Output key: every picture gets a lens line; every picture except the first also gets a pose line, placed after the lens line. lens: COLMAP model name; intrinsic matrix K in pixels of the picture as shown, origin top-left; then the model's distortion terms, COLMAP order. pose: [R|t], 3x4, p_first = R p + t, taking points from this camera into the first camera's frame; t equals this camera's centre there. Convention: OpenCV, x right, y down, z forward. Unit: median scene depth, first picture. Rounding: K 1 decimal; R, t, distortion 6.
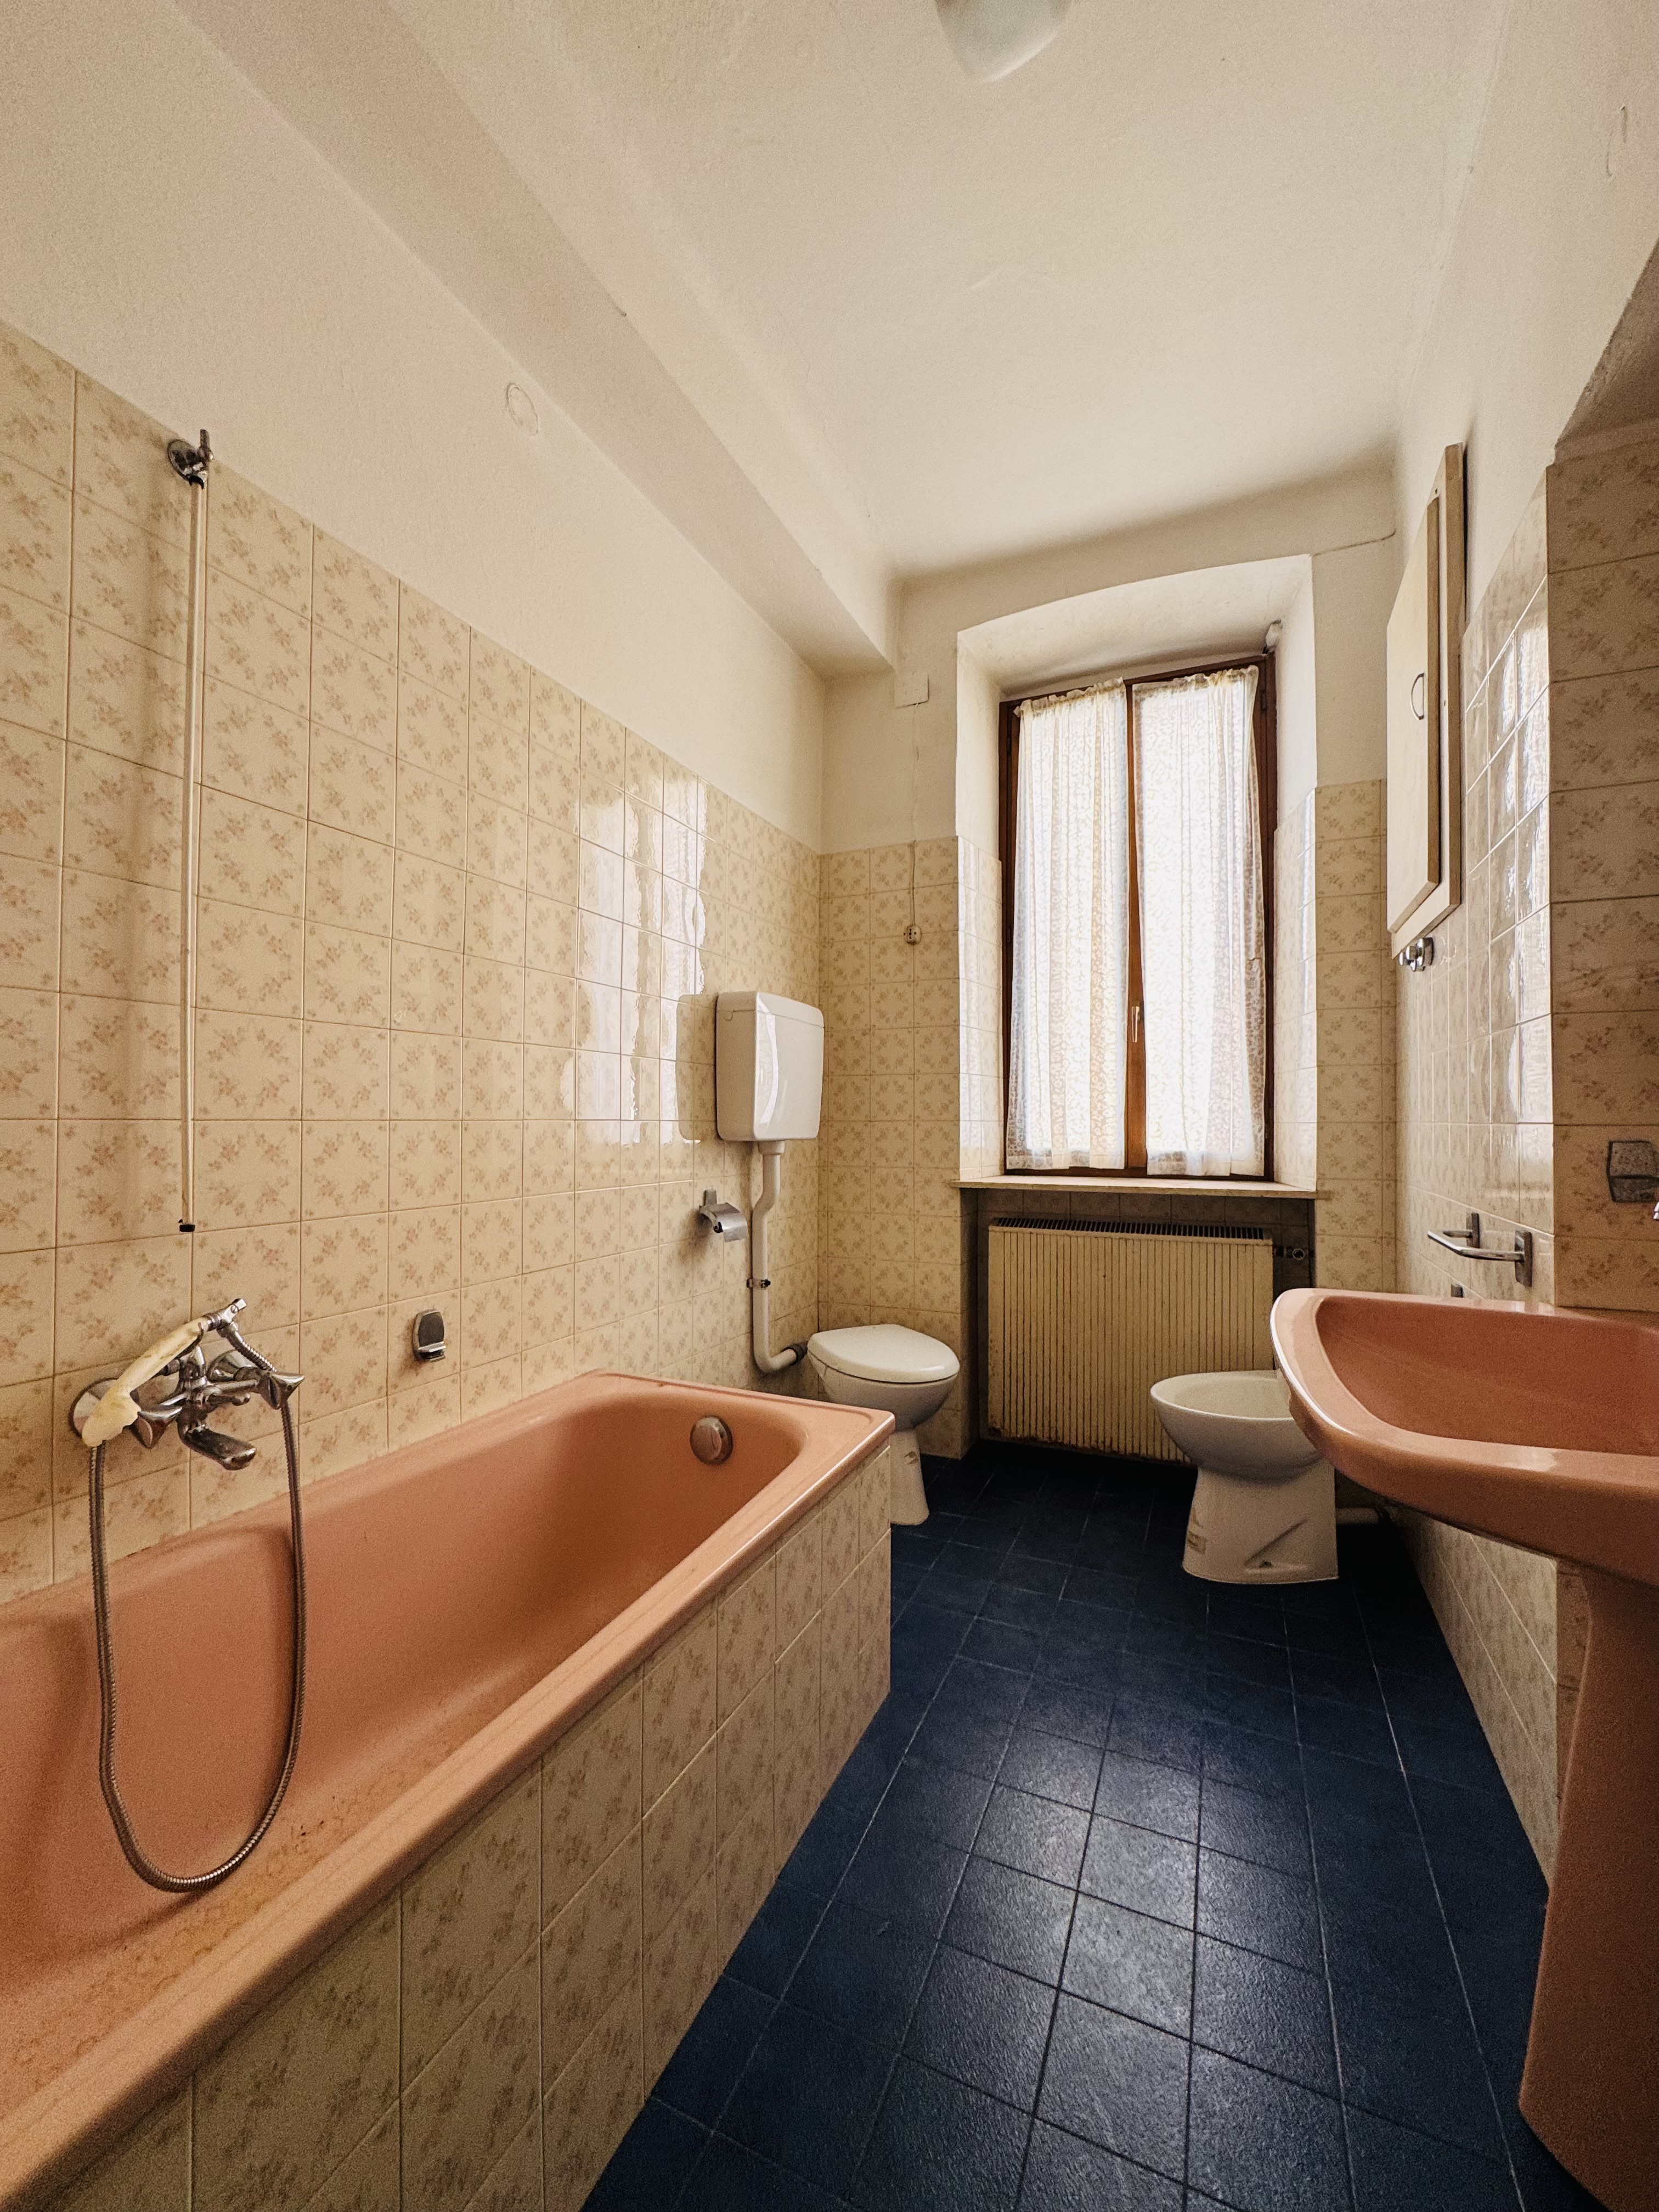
lens RADIAL K [[876.9, 0, 831.9], [0, 876.9, 1107.2], [0, 0, 1]] dist [-0.003113, -0.000326]
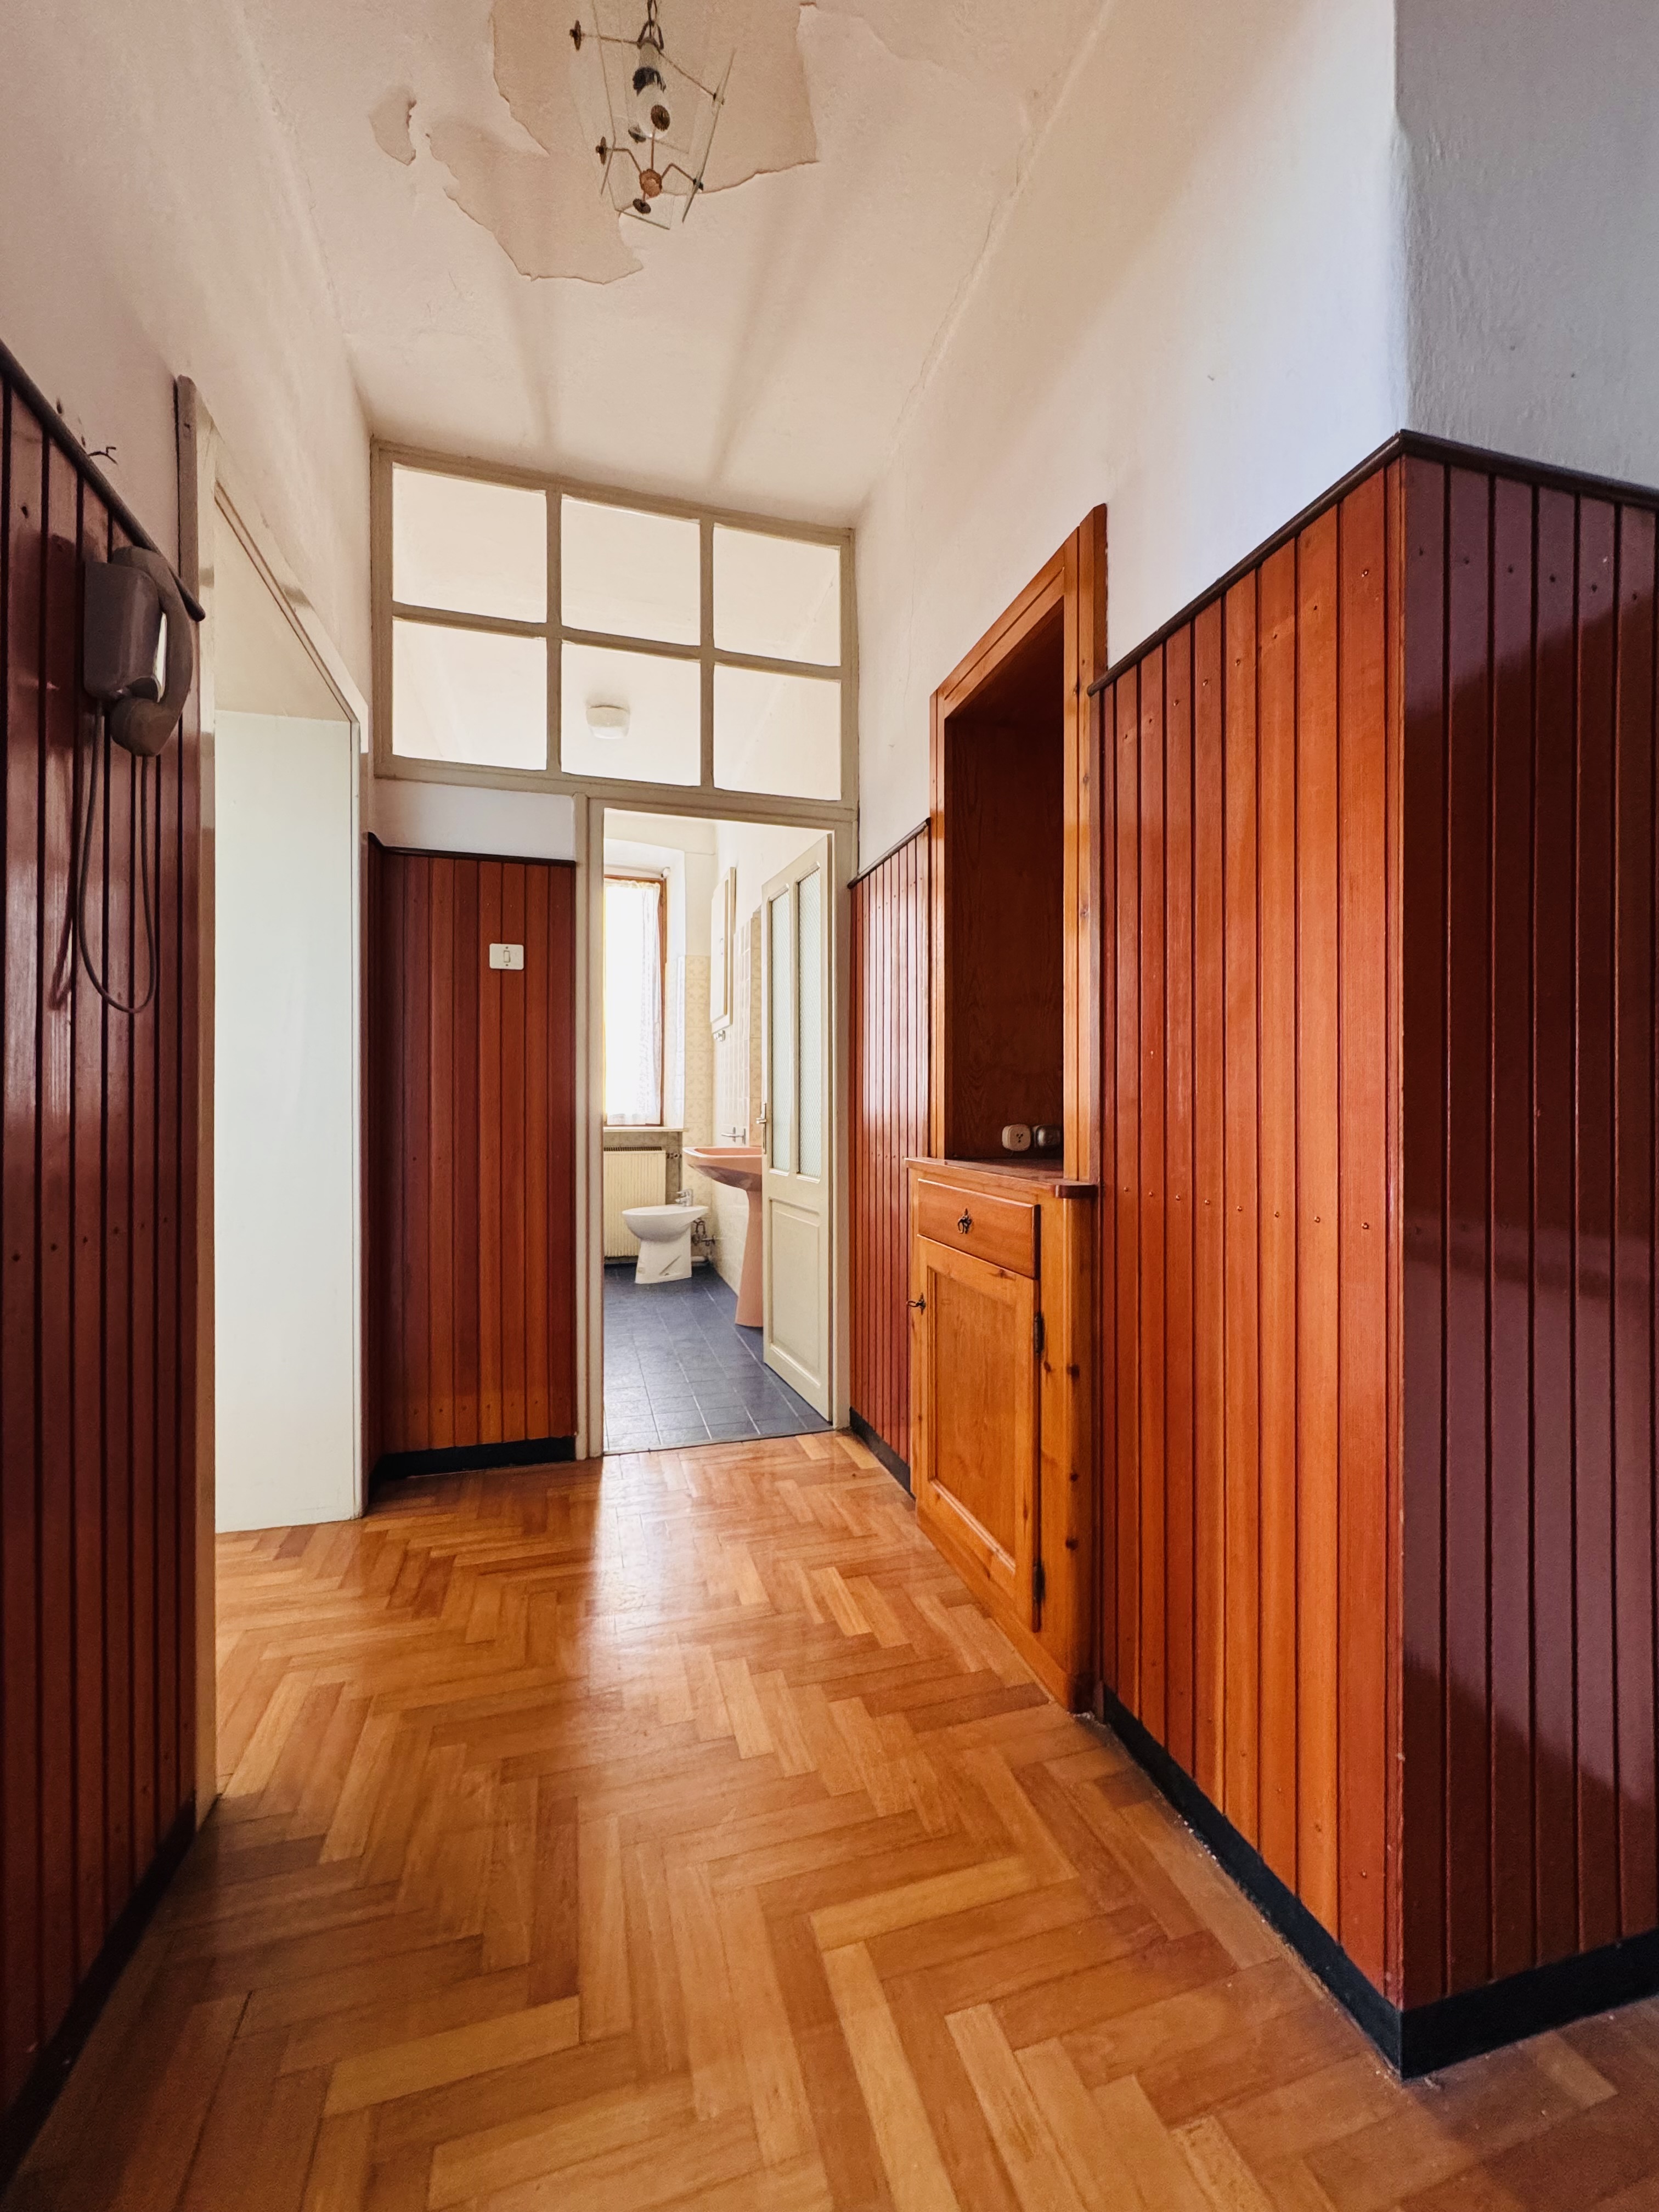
lens RADIAL K [[876.9, 0, 832.7], [0, 876.9, 1103.3], [0, 0, 1]] dist [-0.003113, -0.000326]
pose [[0.759812, 0.003580, 0.650133, -0.695393], [-0.012592, 0.999878, 0.009210, 0.003335], [-0.650021, -0.015184, 0.759765, -1.081786]]
